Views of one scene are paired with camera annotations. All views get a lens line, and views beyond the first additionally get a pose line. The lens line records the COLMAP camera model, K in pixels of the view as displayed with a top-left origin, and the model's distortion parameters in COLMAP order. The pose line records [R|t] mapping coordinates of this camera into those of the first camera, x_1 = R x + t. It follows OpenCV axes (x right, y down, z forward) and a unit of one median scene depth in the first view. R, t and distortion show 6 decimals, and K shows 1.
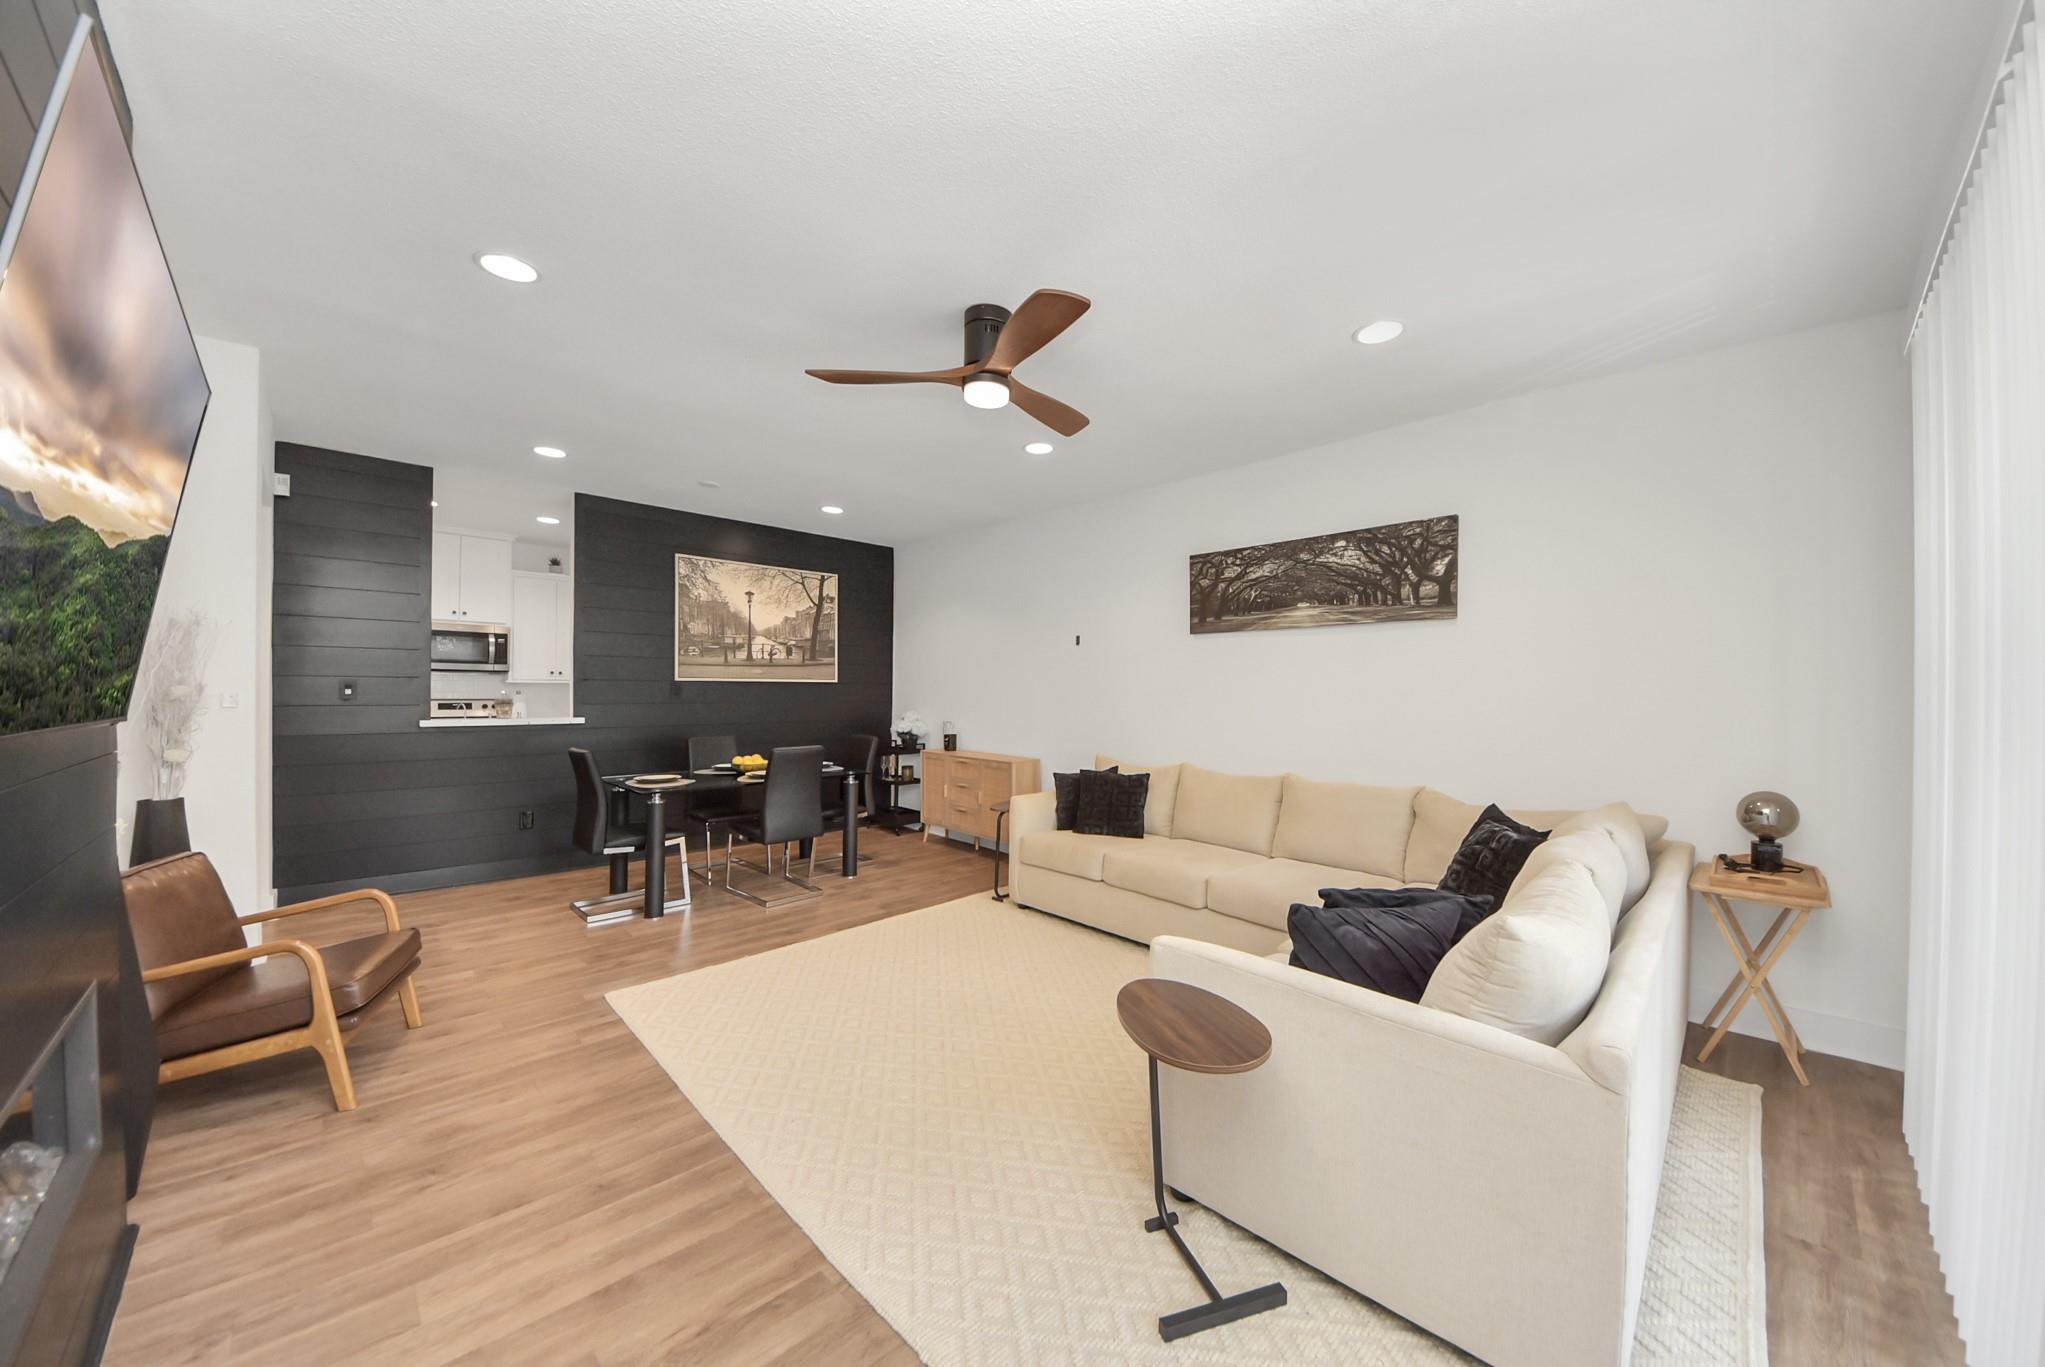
lens RADIAL K [[756.7, 0, 1093.1], [0, 756.7, 690.8], [0, 0, 1]] dist [0.010961, -0.009334]
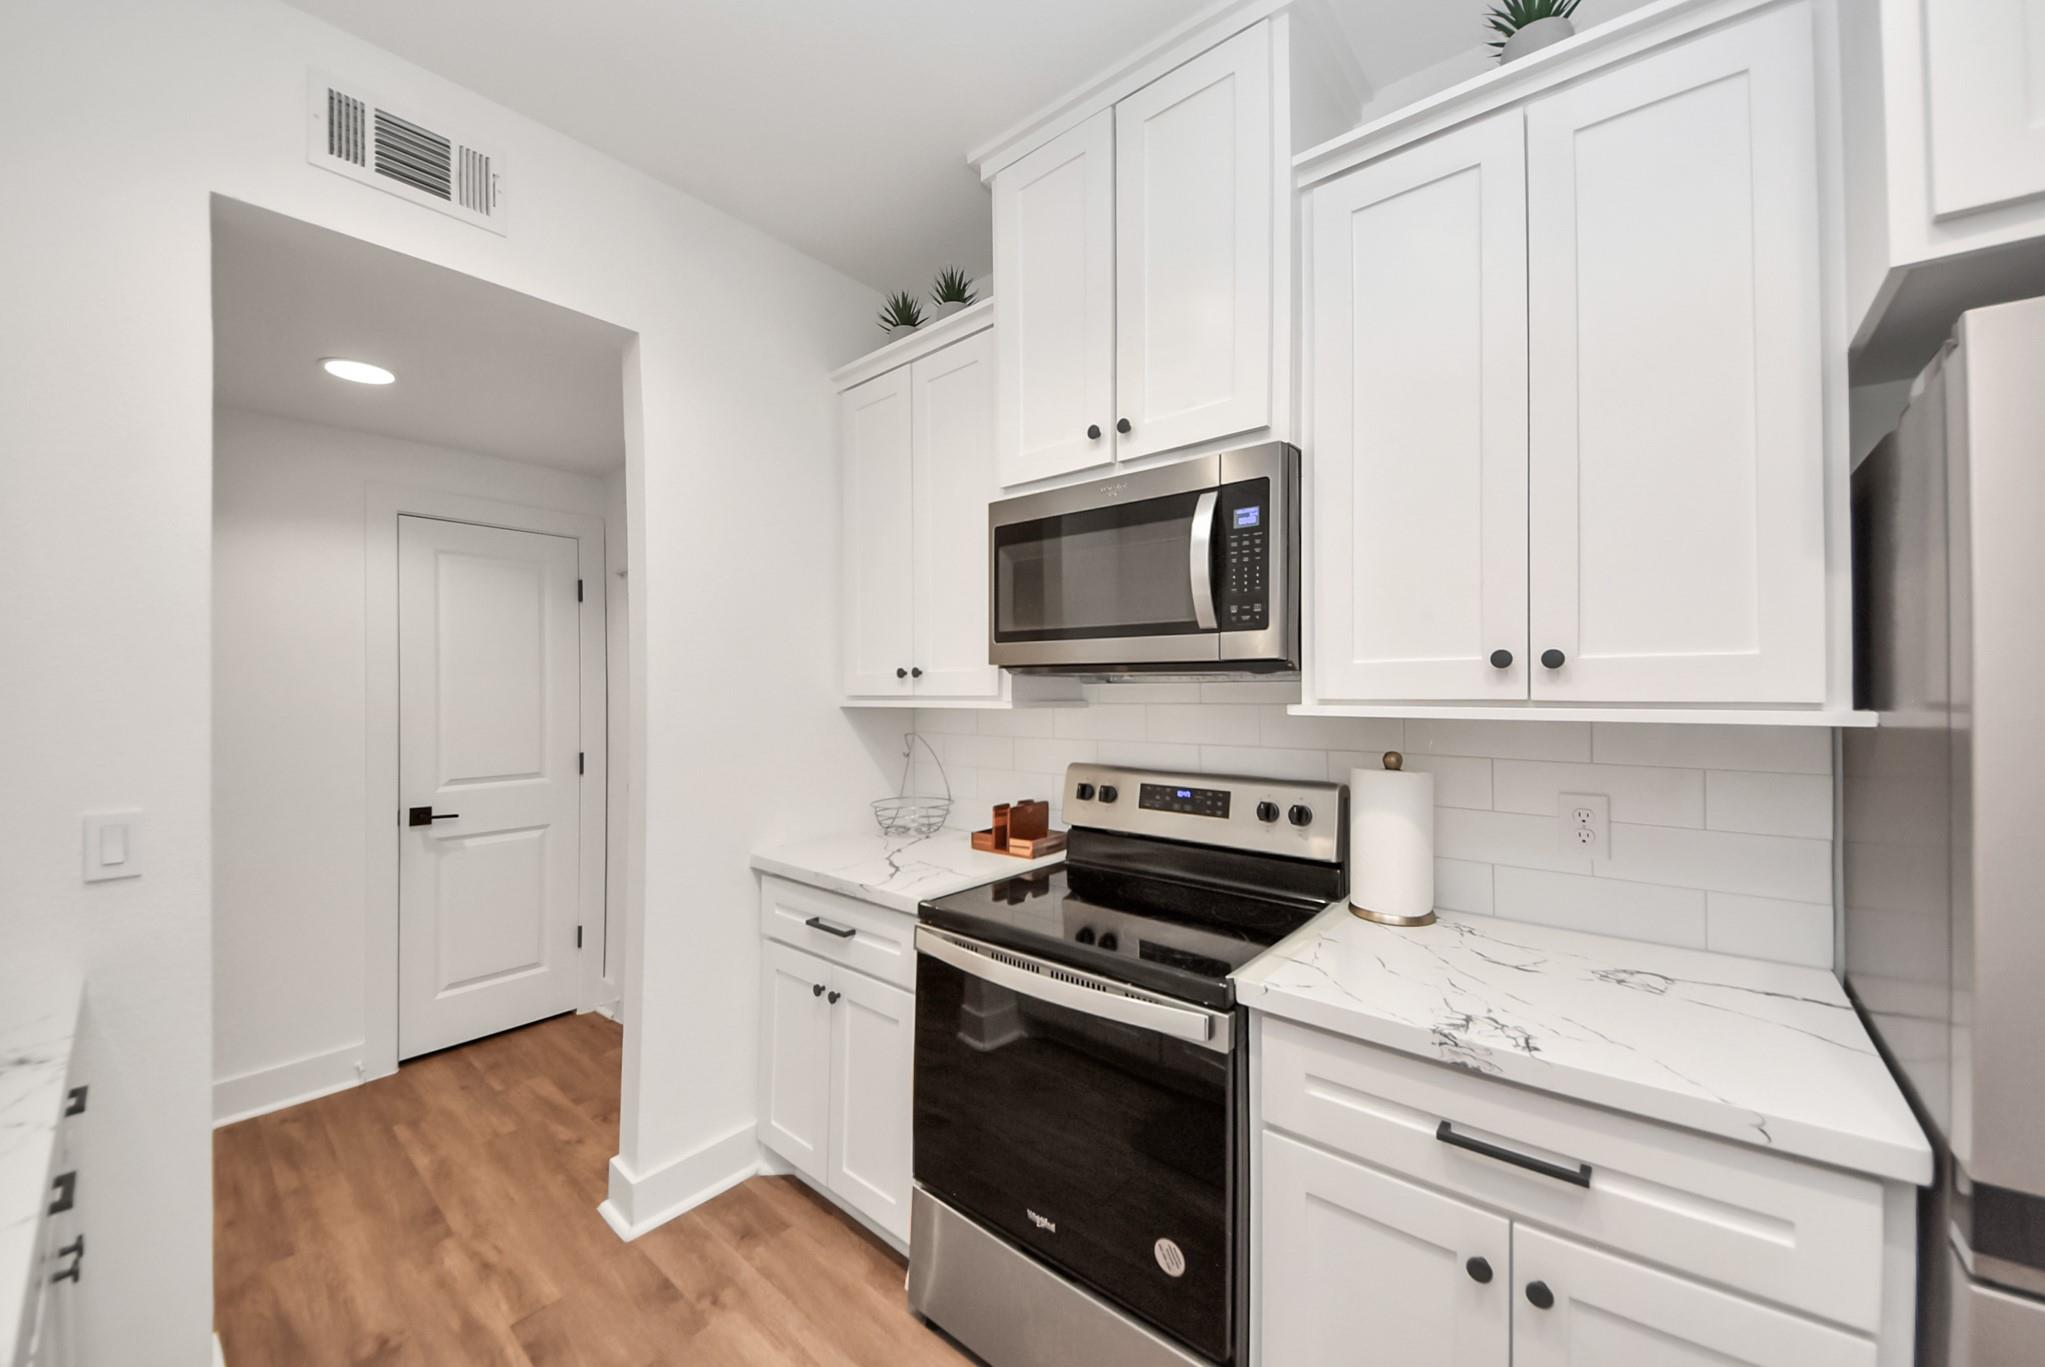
lens RADIAL K [[756.7, 0, 1031.2], [0, 756.7, 678.5], [0, 0, 1]] dist [0.010961, -0.009334]
pose [[0.072308, -0.010833, -0.997324, -0.606164], [0.020069, 0.999754, -0.009405, -0.021895], [0.997180, -0.019335, 0.072507, 0.969974]]
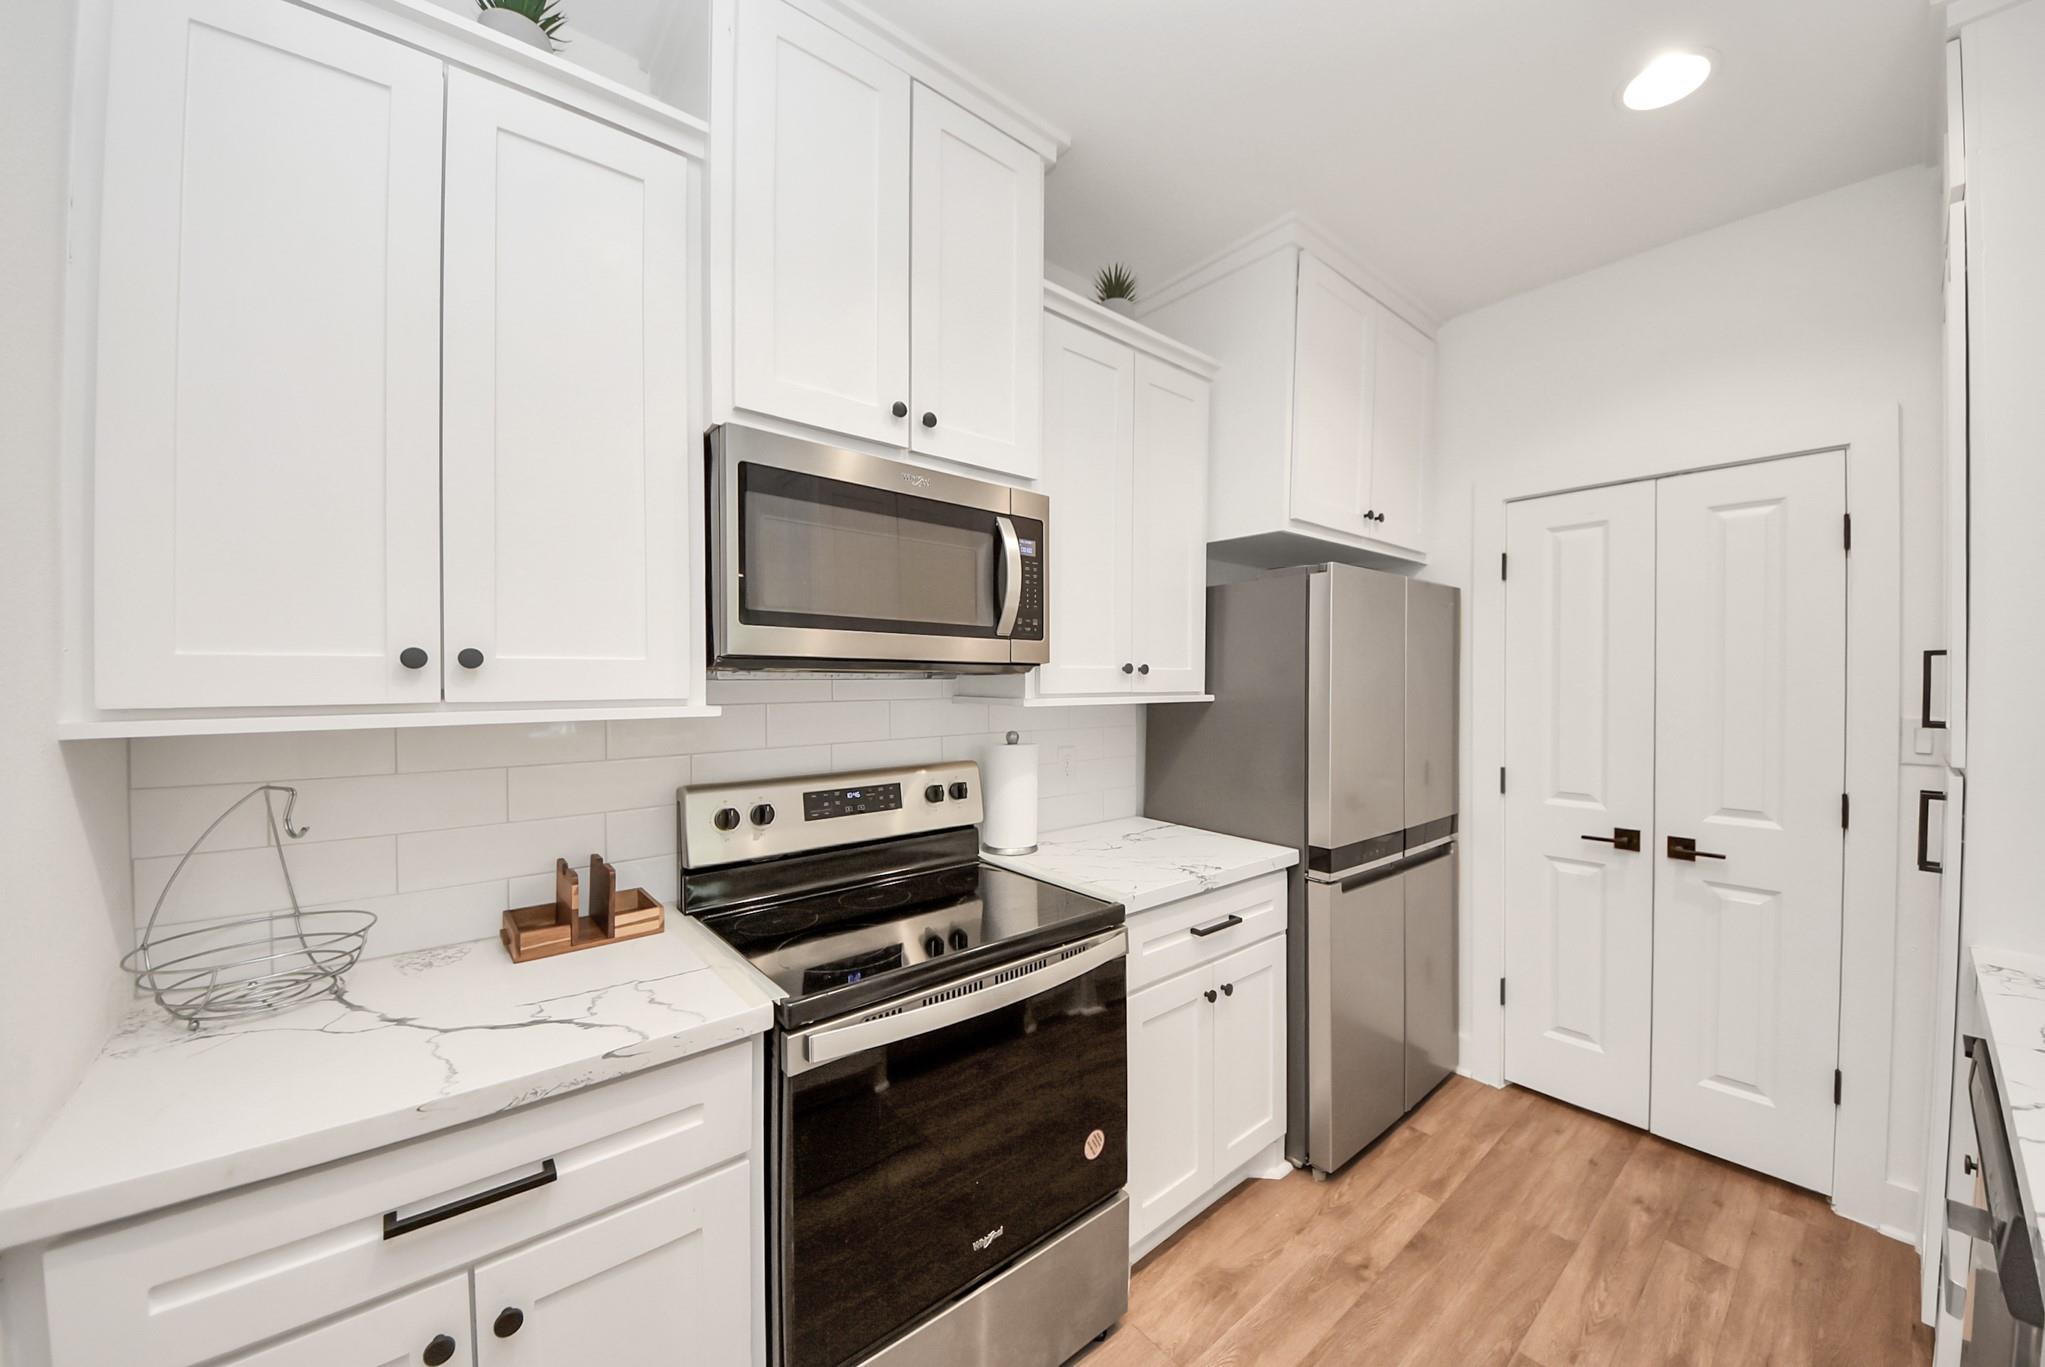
lens RADIAL K [[756.7, 0, 1015.6], [0, 756.7, 686.1], [0, 0, 1]] dist [0.010961, -0.009334]
pose [[0.995923, -0.003475, -0.090141, -0.798090], [0.005375, 0.999768, 0.020847, -0.025437], [0.090048, -0.021246, 0.995711, 0.780541]]
